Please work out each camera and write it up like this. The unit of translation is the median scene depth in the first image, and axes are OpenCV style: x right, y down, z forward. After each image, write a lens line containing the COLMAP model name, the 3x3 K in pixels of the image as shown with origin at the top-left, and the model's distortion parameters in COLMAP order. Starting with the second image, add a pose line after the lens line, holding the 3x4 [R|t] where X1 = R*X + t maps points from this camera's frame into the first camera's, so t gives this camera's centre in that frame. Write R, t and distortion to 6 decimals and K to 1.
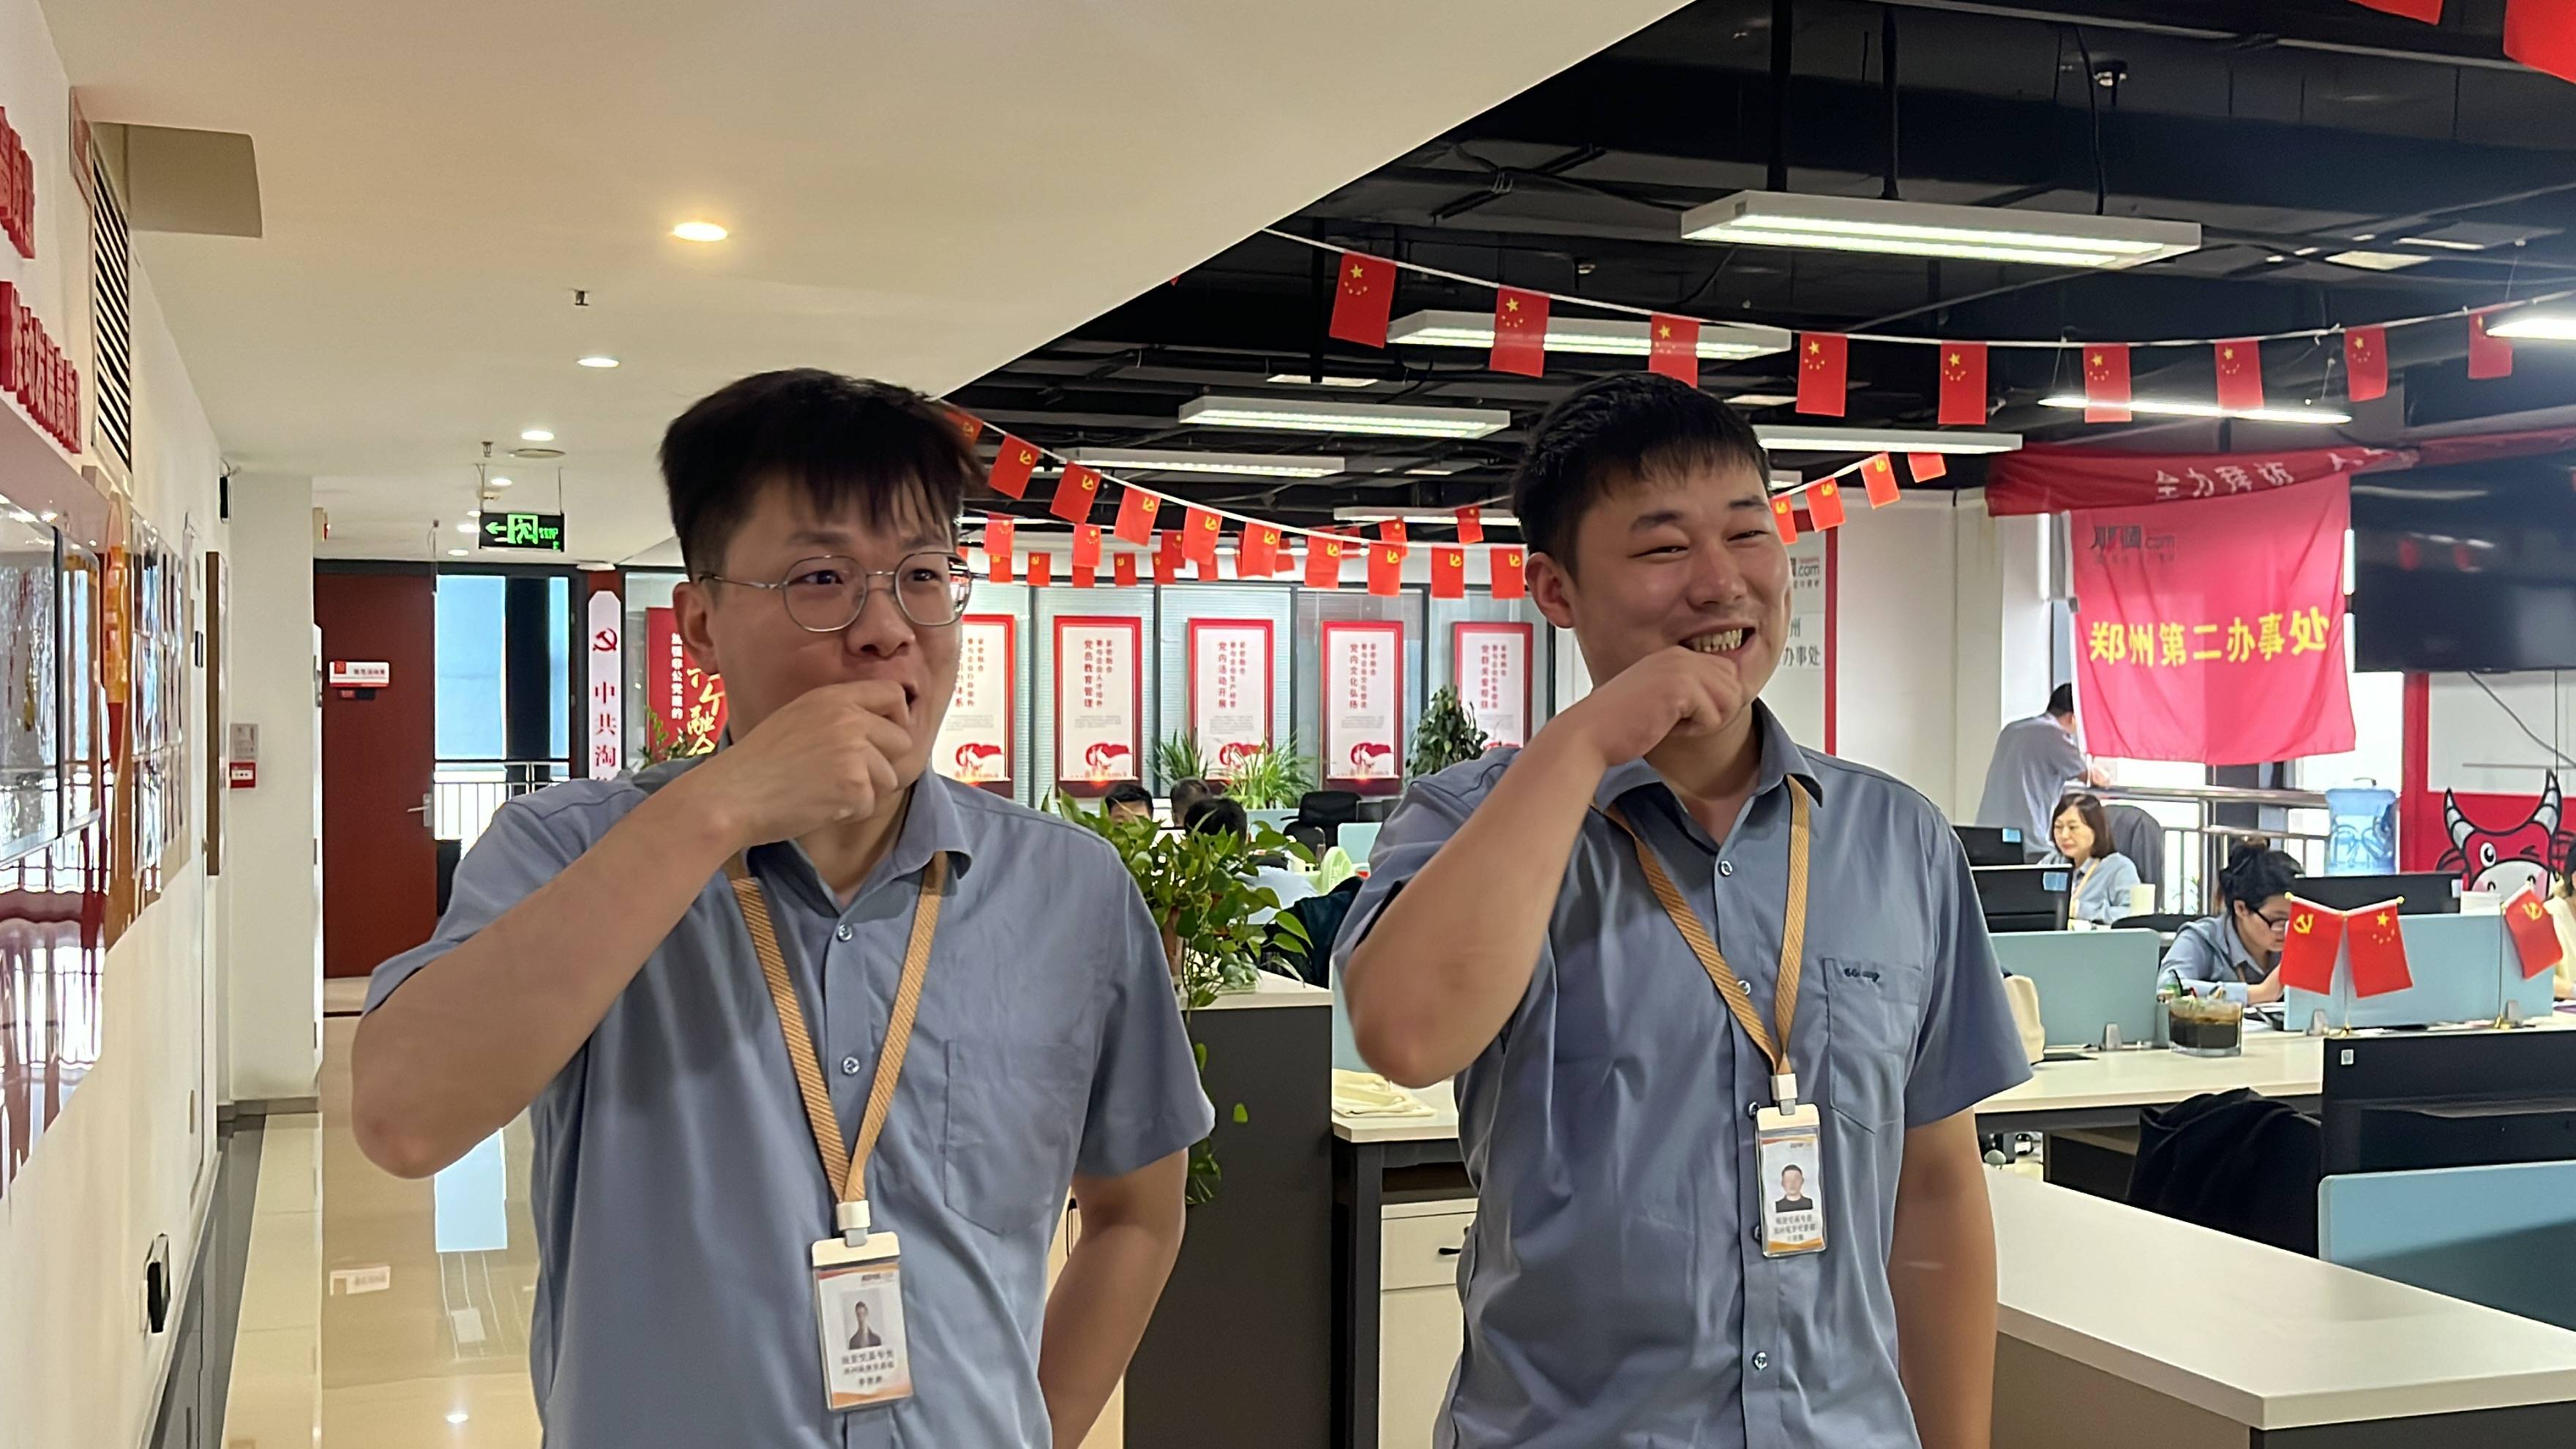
lens RADIAL K [[2695.6, 0, 1296.5], [0, 2695.6, 728.2], [0, 0, 1]] dist [0.046406, 0.000000]
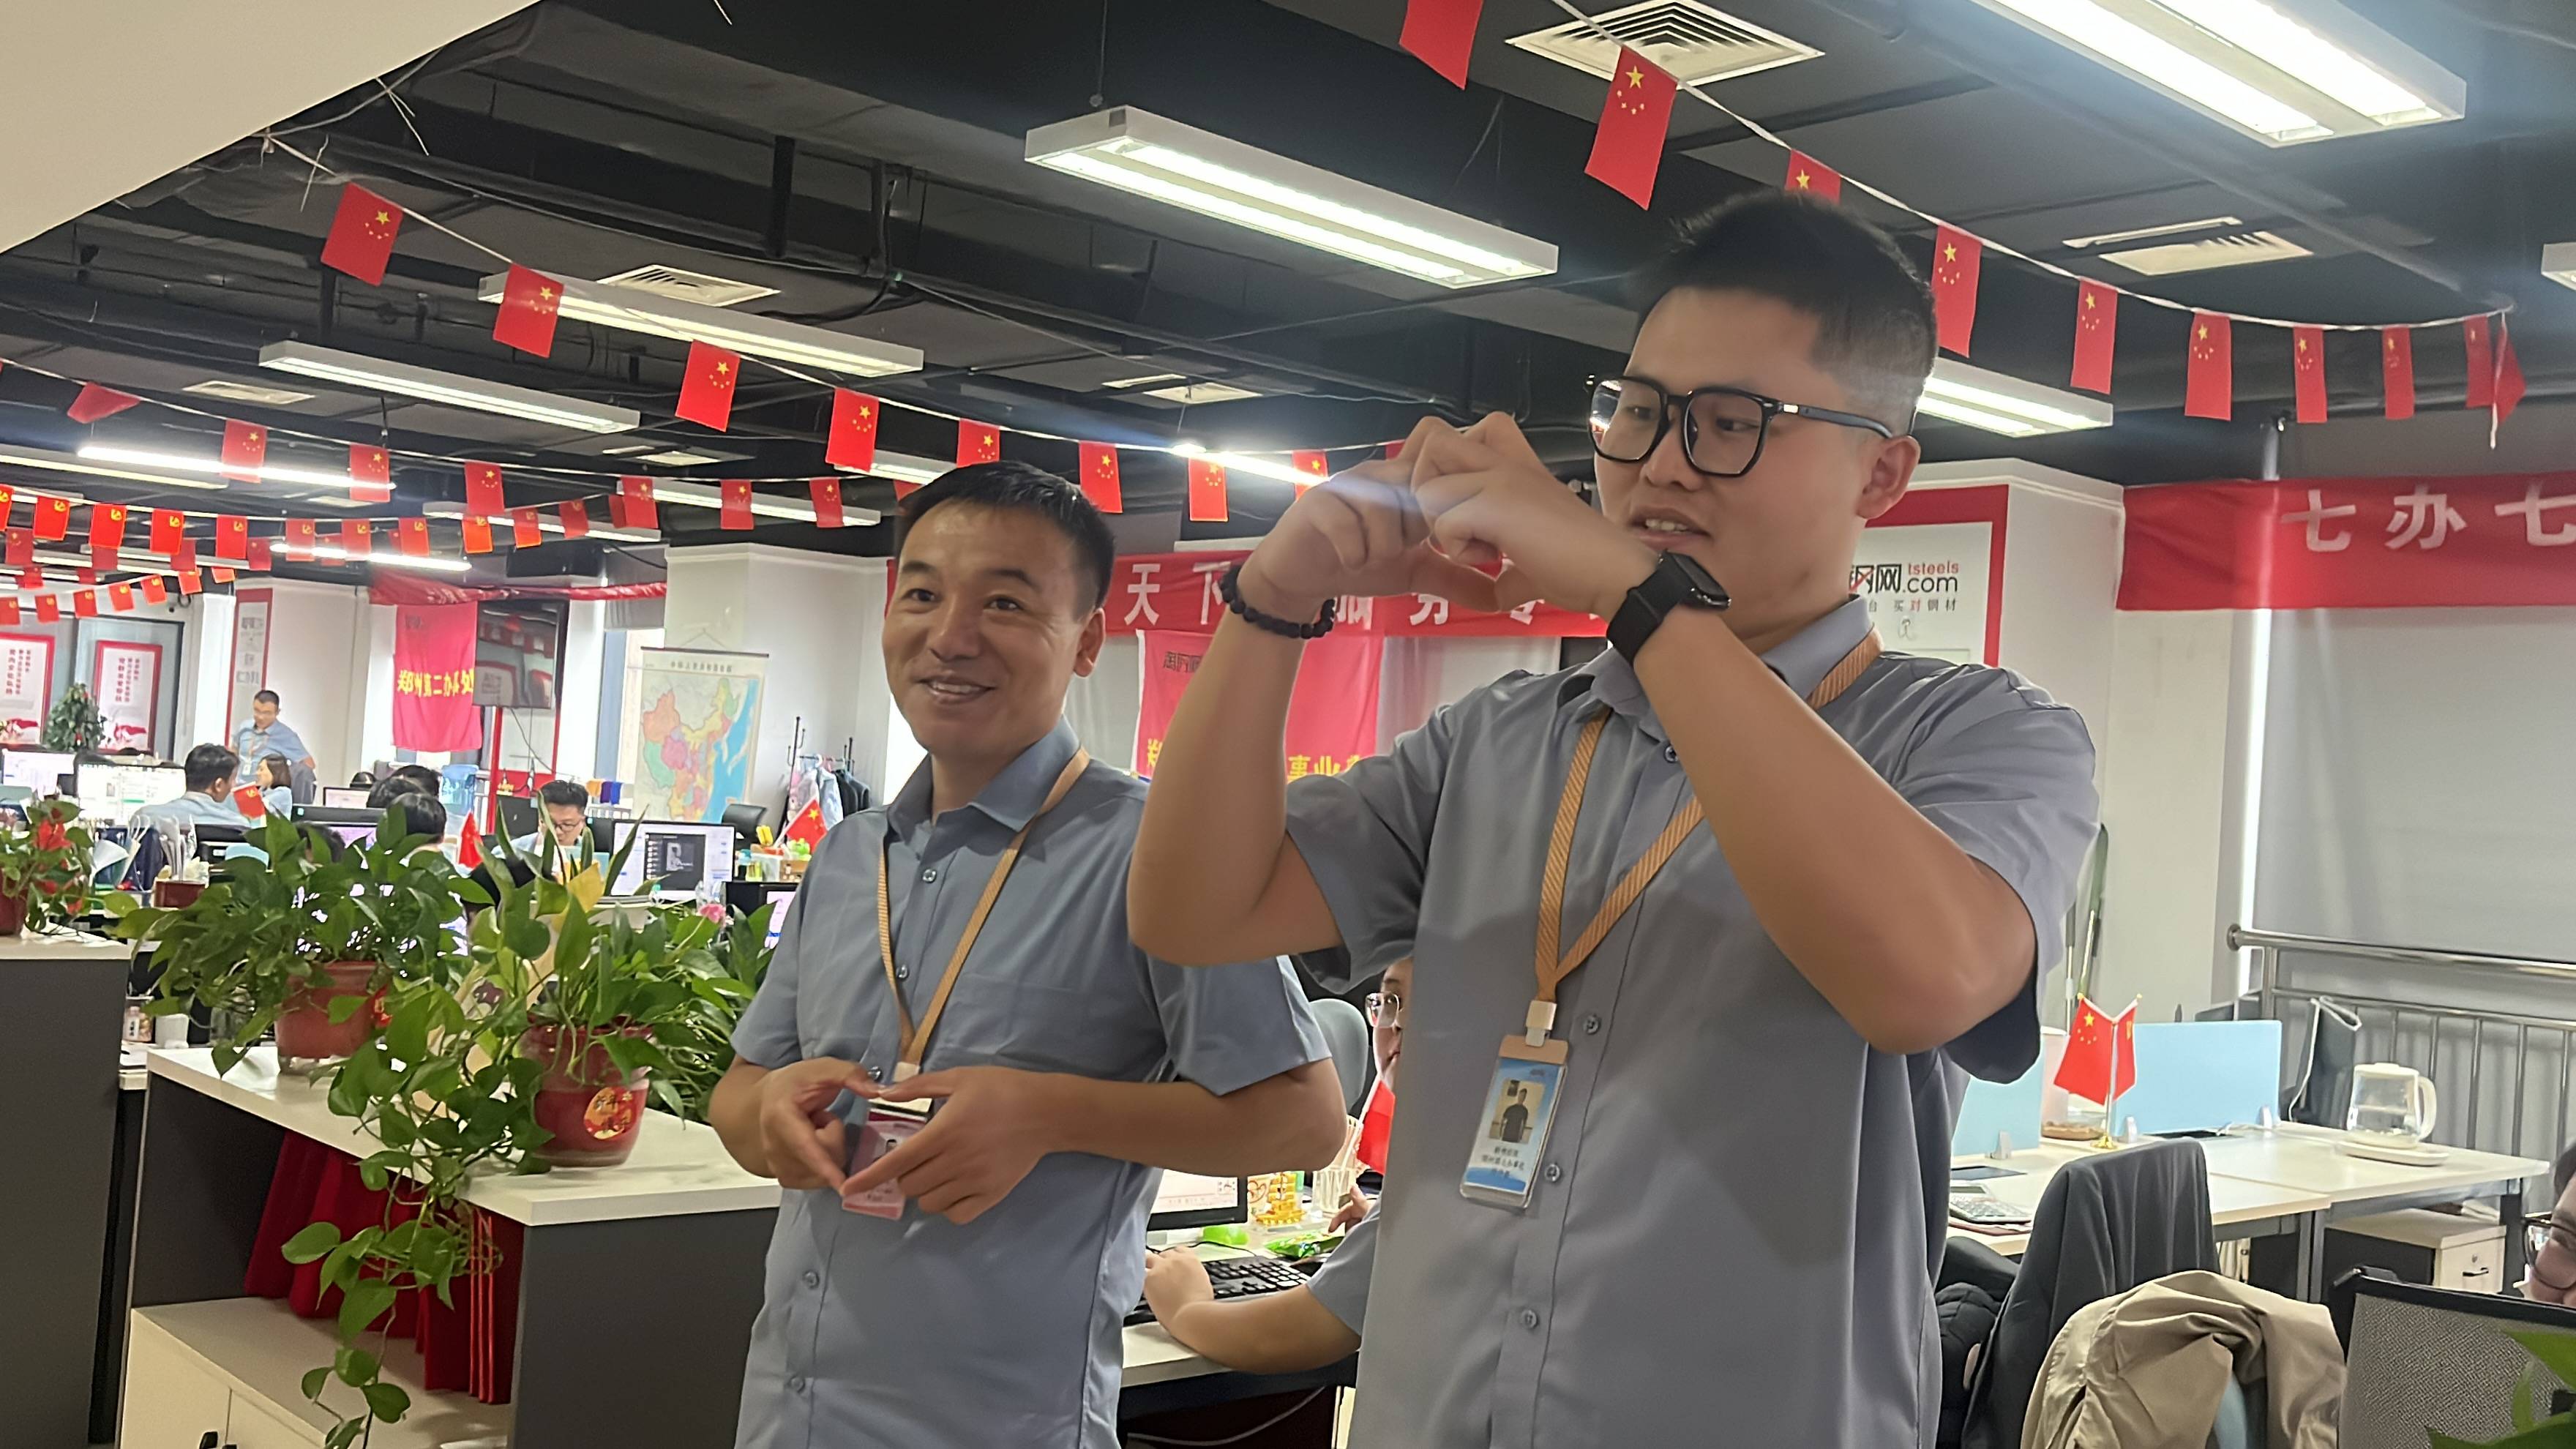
lens RADIAL K [[2452.4, 0, 1304.3], [0, 2452.4, 733.4], [0, 0, 1]] dist [0.035491, 0.000000]
pose [[0.921524, 0.069932, 0.381973, 0.275828], [-0.063268, 0.997546, -0.029997, 0.016945], [-0.383133, 0.003476, 0.923687, -0.840998]]
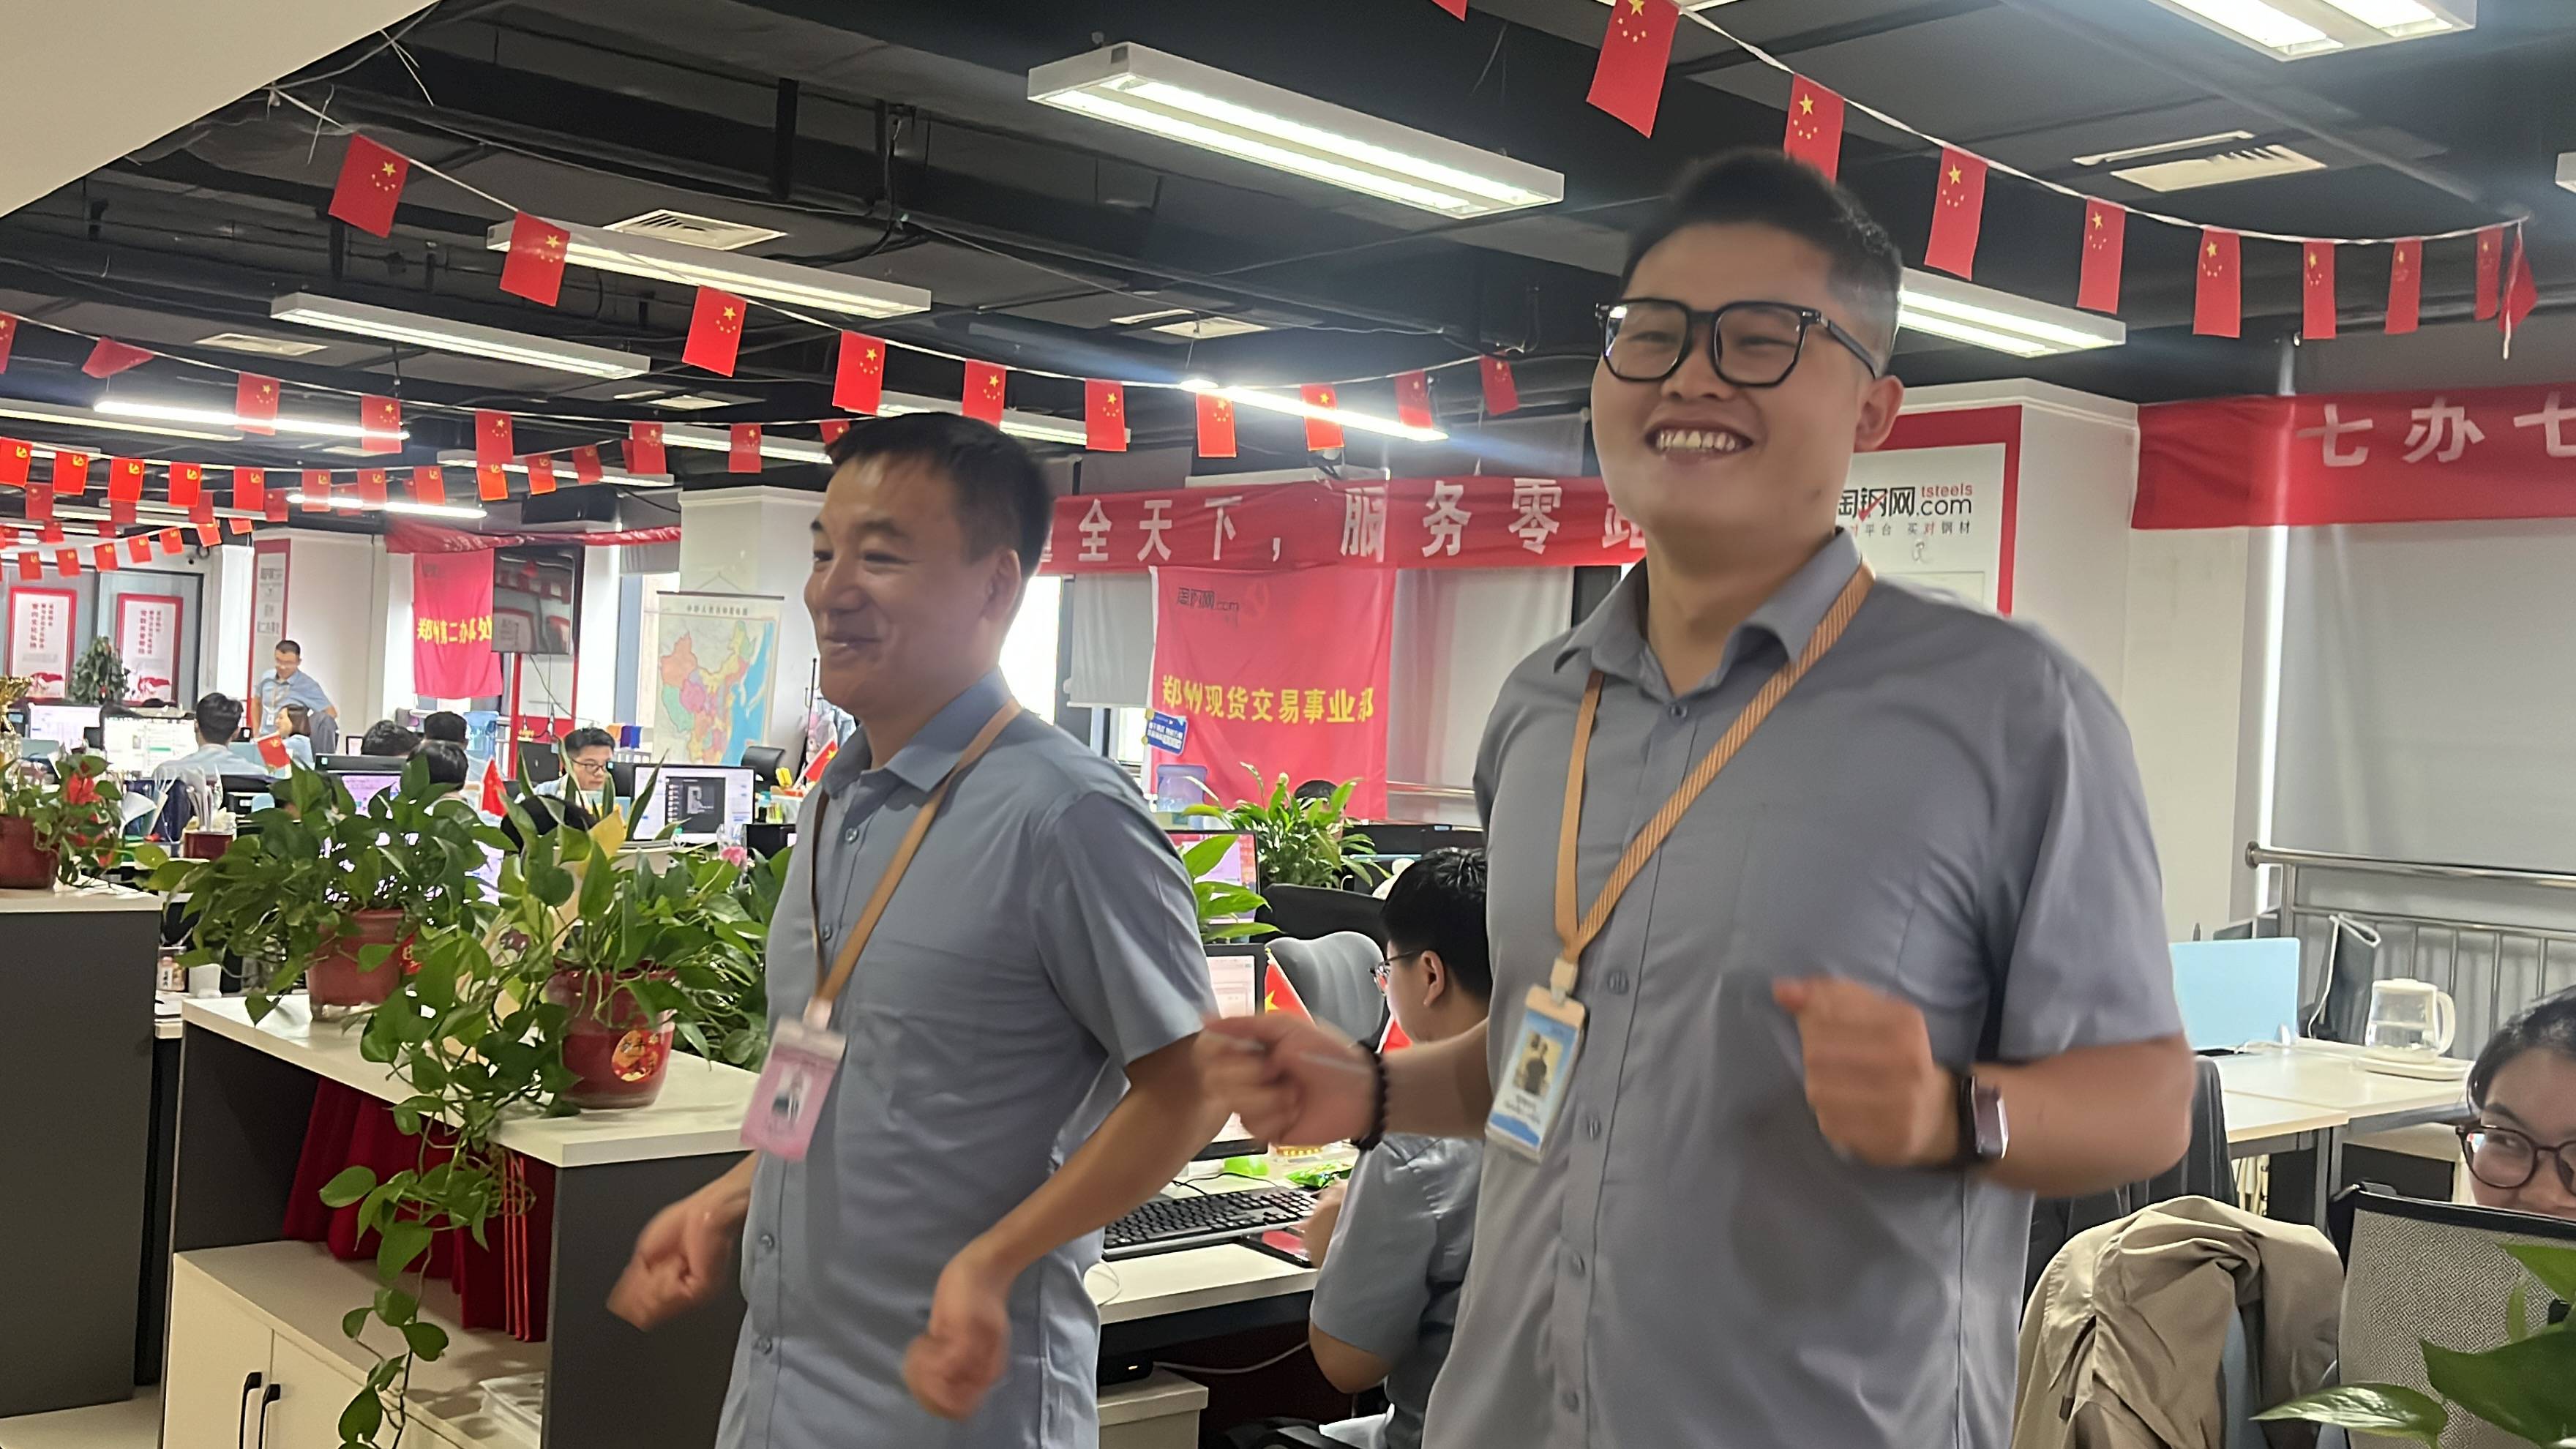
lens RADIAL K [[2452.4, 0, 1287.5], [0, 2452.4, 730.9], [0, 0, 1]] dist [0.035491, 0.000000]
pose [[0.927561, 0.044367, 0.371029, 0.275681], [-0.046609, 0.998909, -0.002926, 0.016513], [-0.370754, -0.014580, 0.928617, -0.842959]]
